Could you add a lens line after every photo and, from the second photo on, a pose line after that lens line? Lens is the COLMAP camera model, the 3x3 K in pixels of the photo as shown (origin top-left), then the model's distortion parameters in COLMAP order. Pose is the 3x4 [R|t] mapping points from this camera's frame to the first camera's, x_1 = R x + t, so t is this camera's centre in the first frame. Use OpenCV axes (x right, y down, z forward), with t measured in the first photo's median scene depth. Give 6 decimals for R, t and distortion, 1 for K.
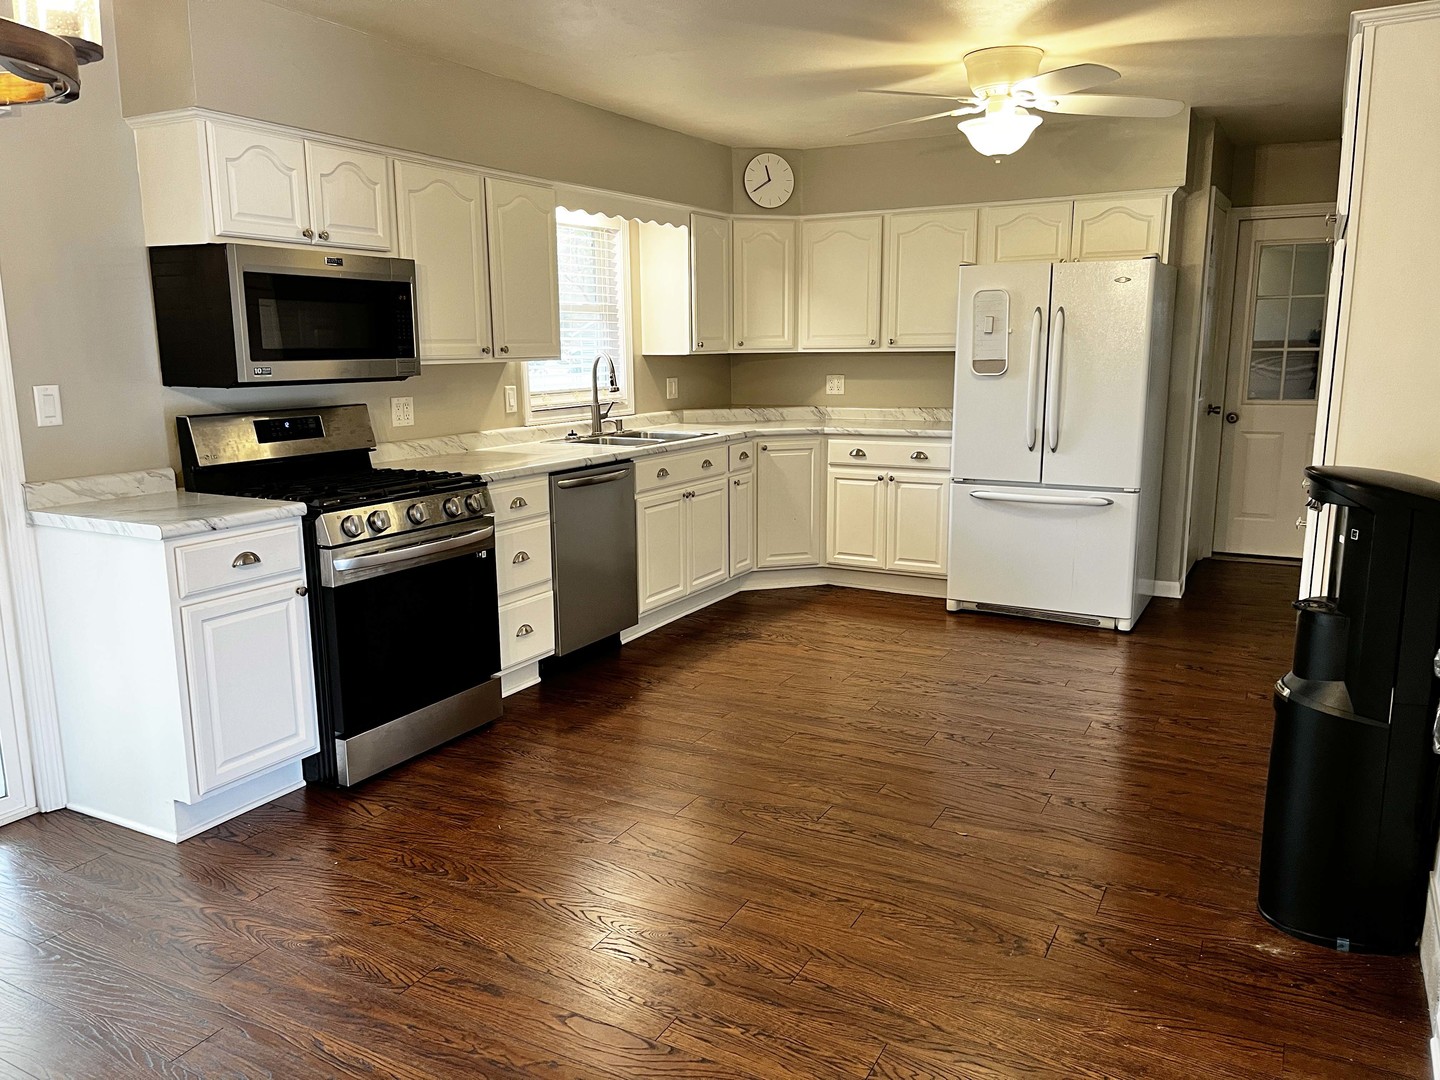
lens RADIAL K [[1085.1, 0, 711.3], [0, 1085.1, 546.0], [0, 0, 1]] dist [0.064961, -0.081651]
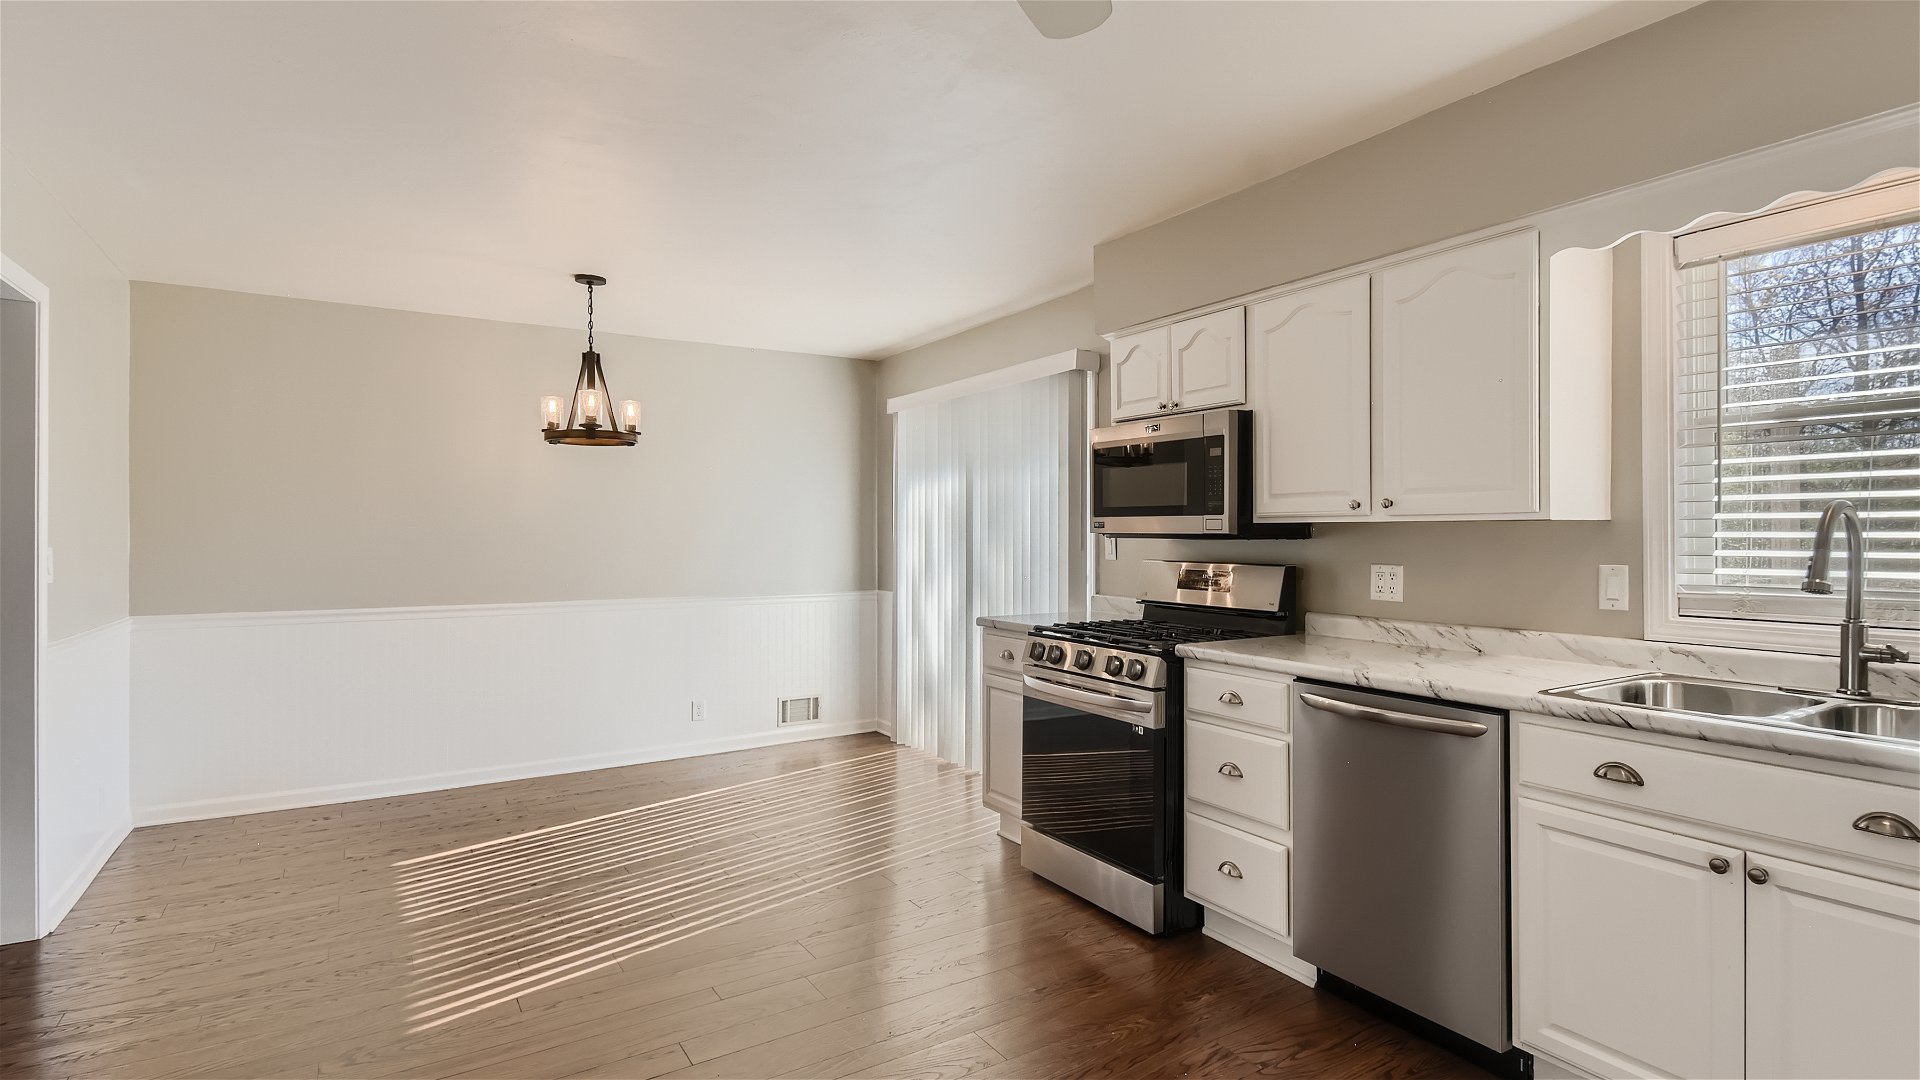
lens RADIAL K [[976.2, 0, 1027.1], [0, 976.2, 530.6], [0, 0, 1]] dist [0.045828, -0.029524]
pose [[-0.458781, 0.006795, -0.888524, 0.426635], [-0.160803, 0.982824, 0.090546, -0.165545], [0.873878, 0.184418, -0.449808, 0.983196]]
